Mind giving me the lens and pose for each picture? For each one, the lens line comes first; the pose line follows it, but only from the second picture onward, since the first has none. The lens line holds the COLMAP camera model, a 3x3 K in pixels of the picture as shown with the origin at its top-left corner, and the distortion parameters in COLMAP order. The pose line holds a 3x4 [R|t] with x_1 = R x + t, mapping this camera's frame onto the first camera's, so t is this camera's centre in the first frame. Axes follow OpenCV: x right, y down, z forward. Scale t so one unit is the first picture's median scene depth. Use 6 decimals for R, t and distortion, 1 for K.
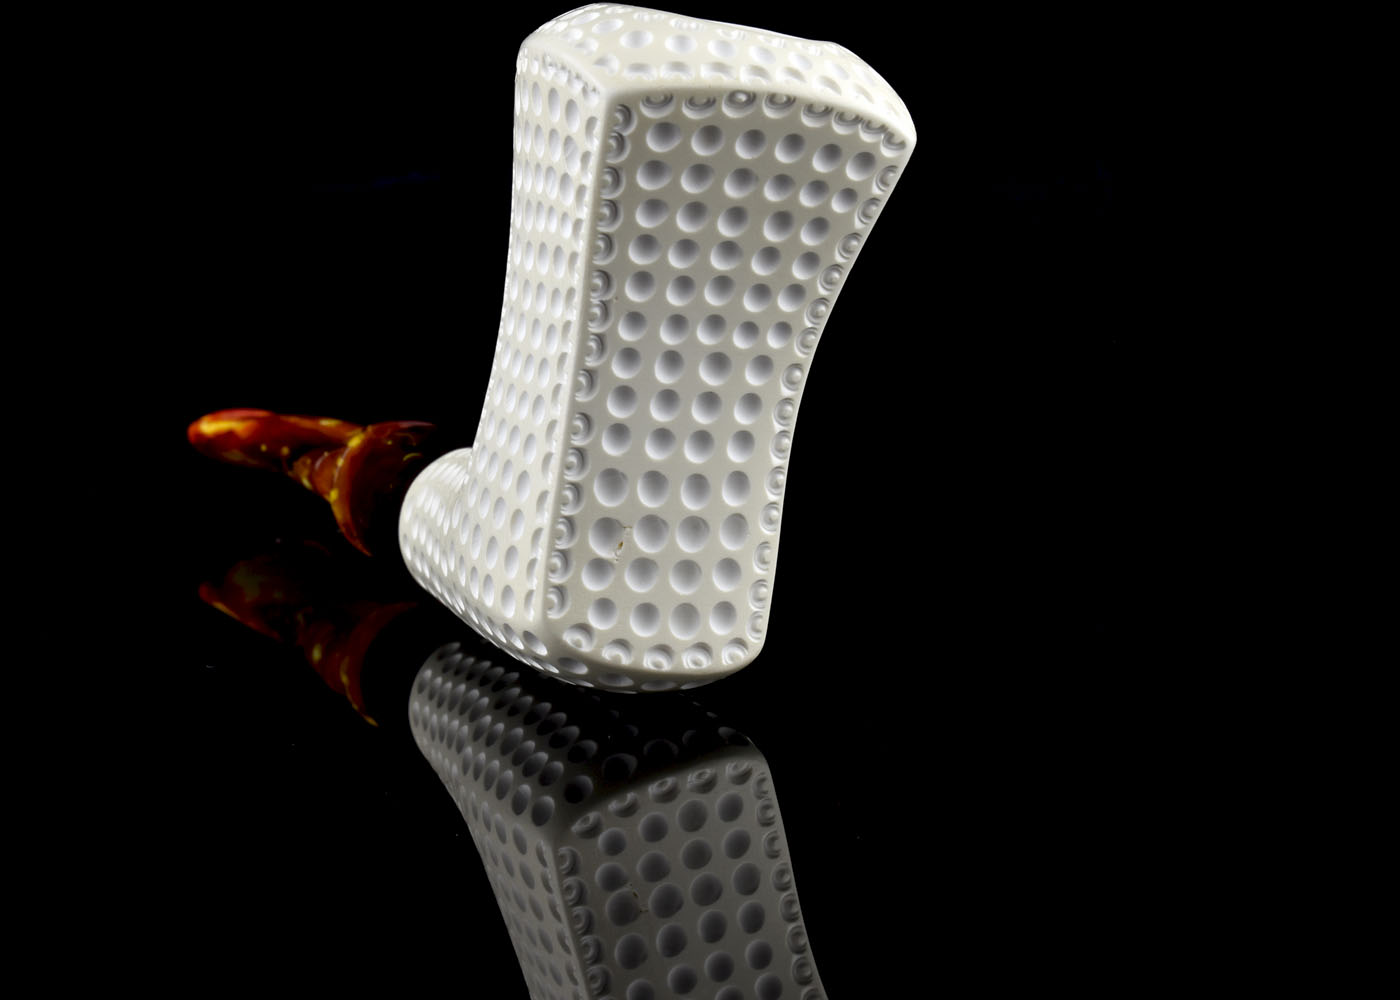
lens RADIAL K [[3502.8, 0, 699.9], [0, 3502.8, 501.0], [0, 0, 1]] dist [0.132423, 0.000000]
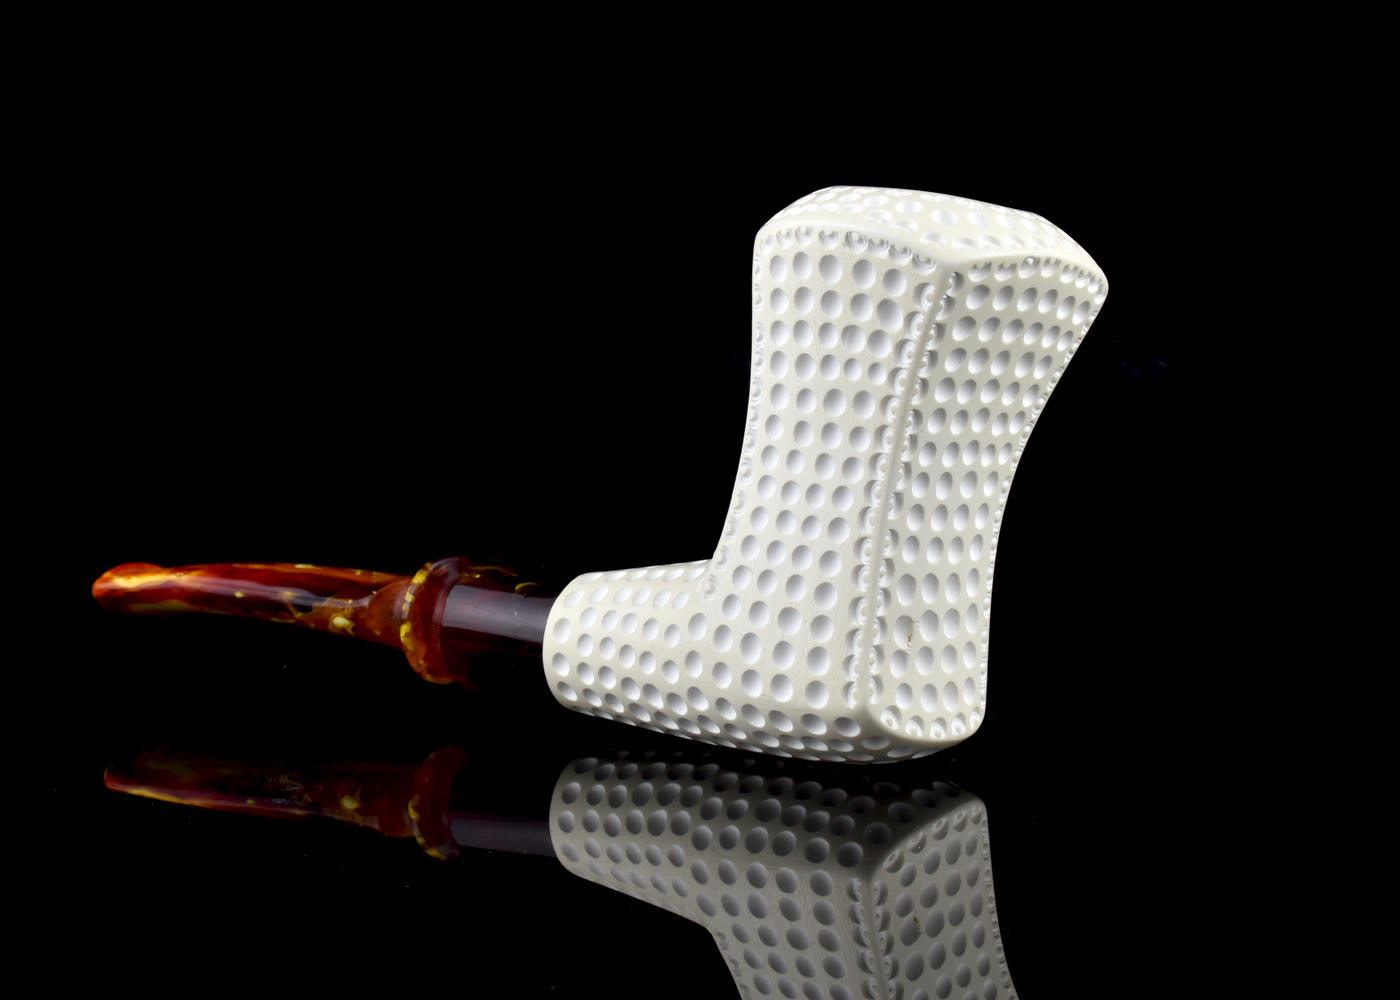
lens RADIAL K [[3502.8, 0, 699.6], [0, 3502.8, 499.7], [0, 0, 1]] dist [0.132423, 0.000000]
pose [[0.875411, -0.077503, 0.477125, -0.654968], [0.087678, 0.996148, 0.000944, -0.041775], [-0.475360, 0.041007, 0.878835, -0.017959]]
